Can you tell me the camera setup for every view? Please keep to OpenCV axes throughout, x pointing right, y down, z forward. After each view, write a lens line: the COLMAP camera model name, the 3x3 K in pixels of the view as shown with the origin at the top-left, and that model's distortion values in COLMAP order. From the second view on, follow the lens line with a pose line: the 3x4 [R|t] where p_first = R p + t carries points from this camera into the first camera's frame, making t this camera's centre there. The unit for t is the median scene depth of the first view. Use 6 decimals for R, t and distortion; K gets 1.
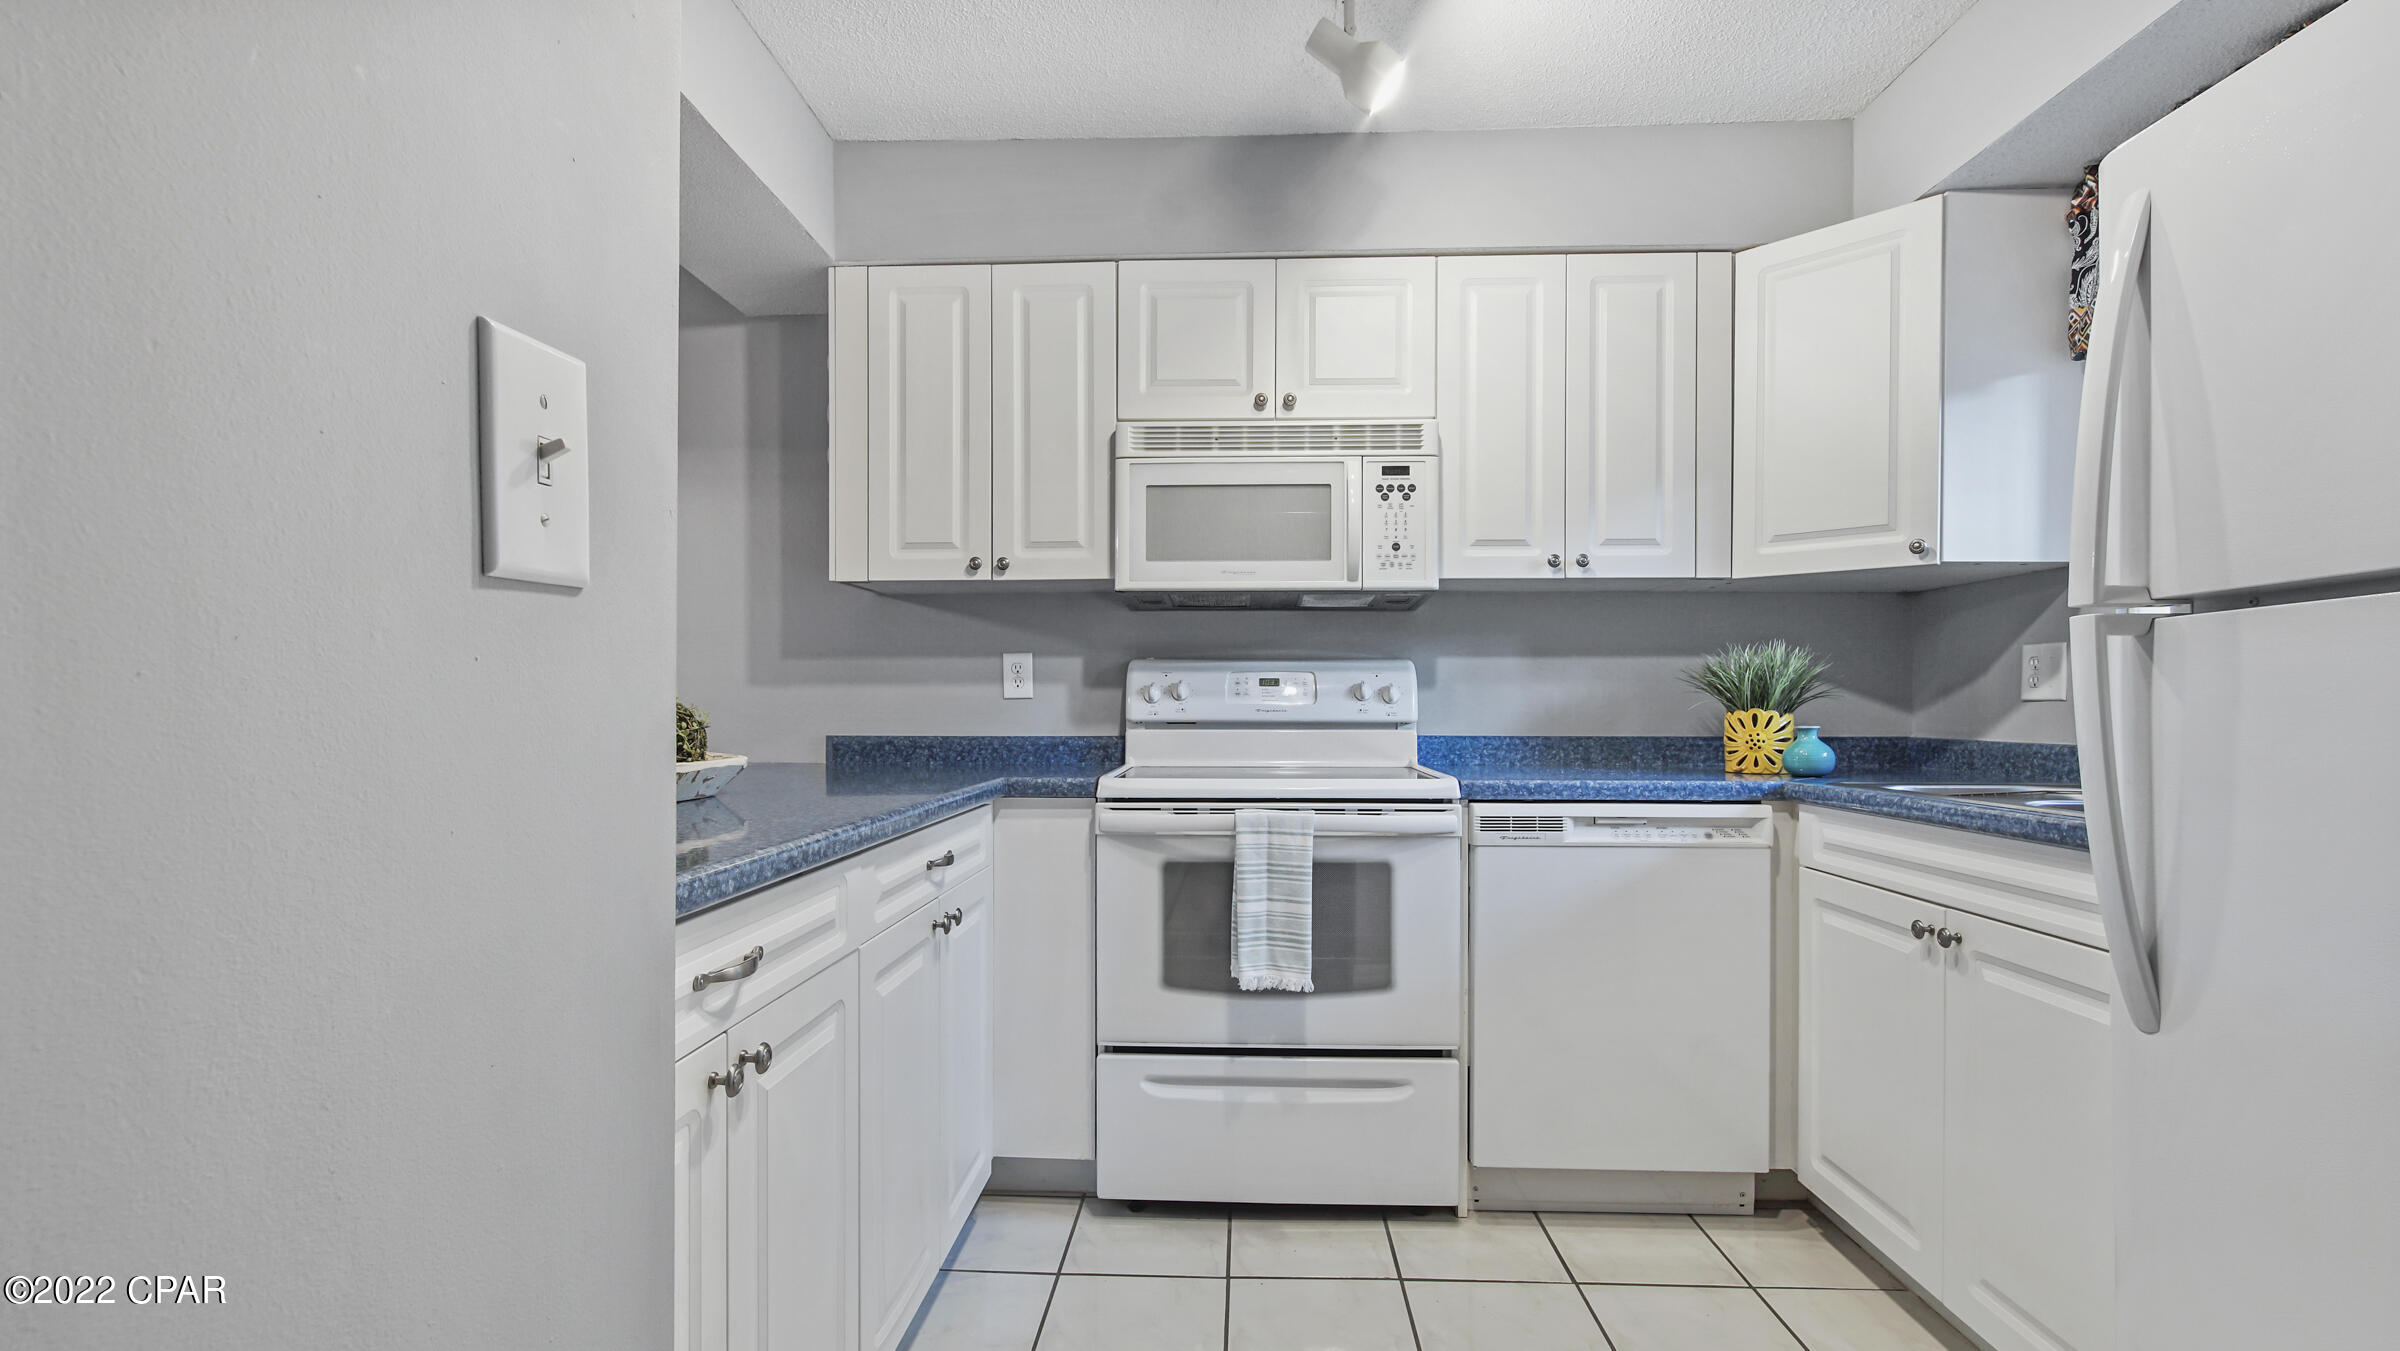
lens RADIAL K [[1135.6, 0, 1191.8], [0, 1135.6, 720.1], [0, 0, 1]] dist [-0.001949, -0.000011]
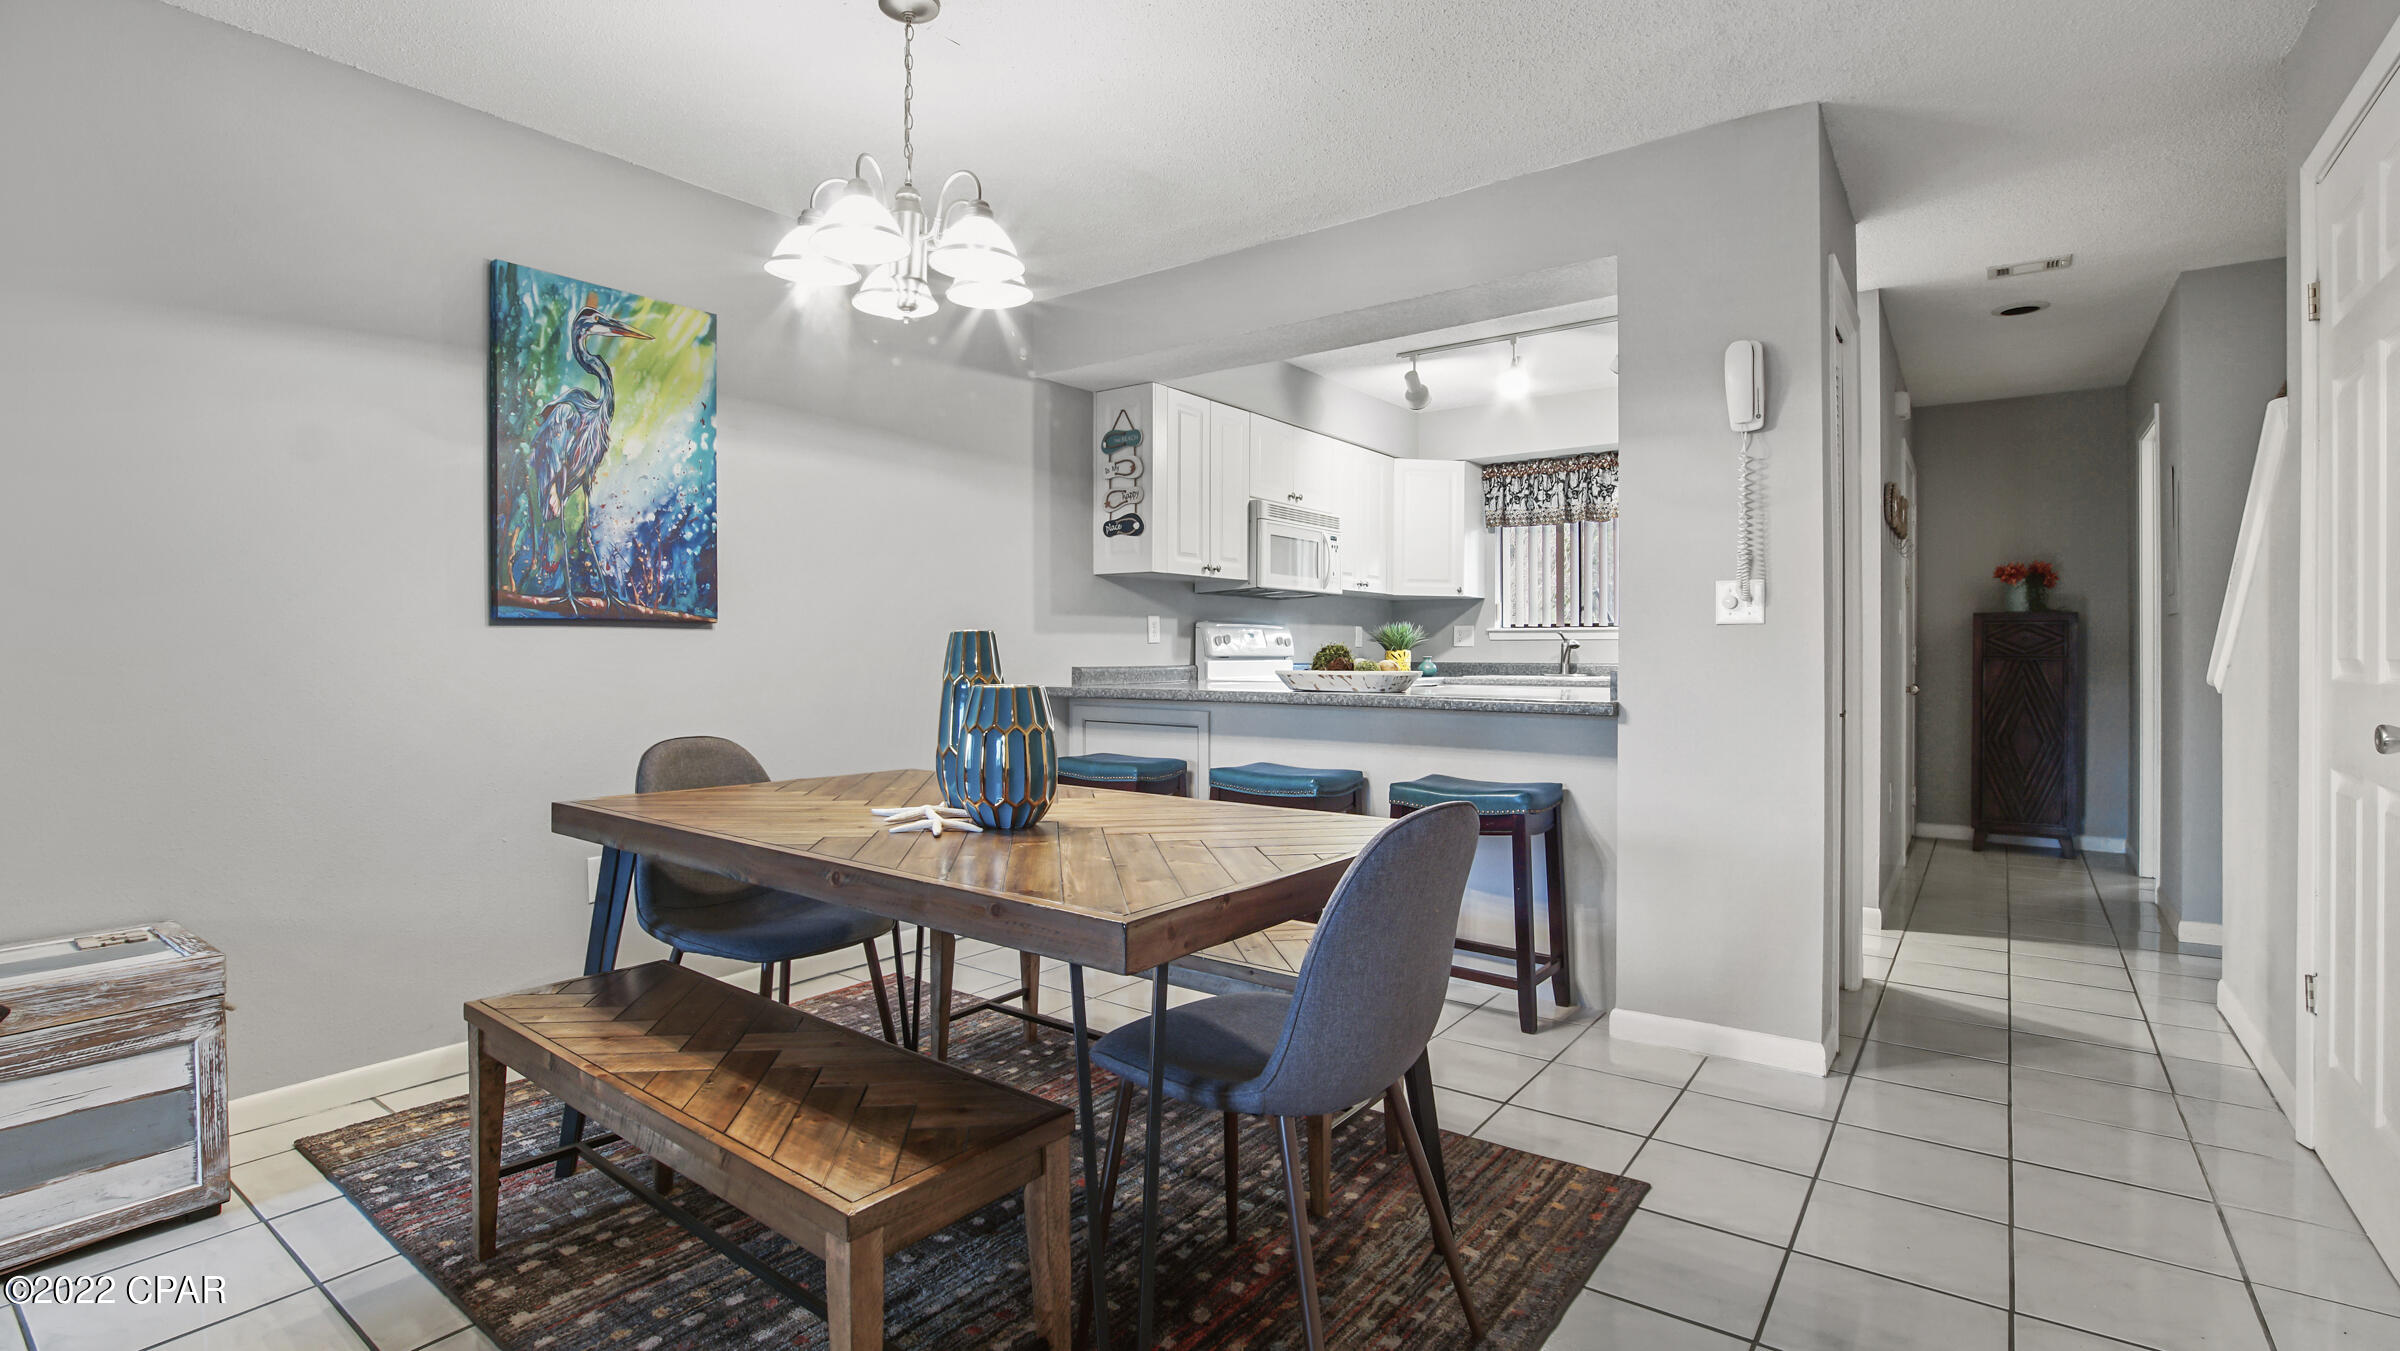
lens RADIAL K [[1092.1, 0, 1196.1], [0, 1092.1, 655.3], [0, 0, 1]] dist [-0.021135, 0.000650]
pose [[0.560991, -0.002530, 0.827818, -1.647198], [0.007522, 0.999970, -0.002041, 0.003465], [-0.827788, 0.007372, 0.560993, 0.056943]]
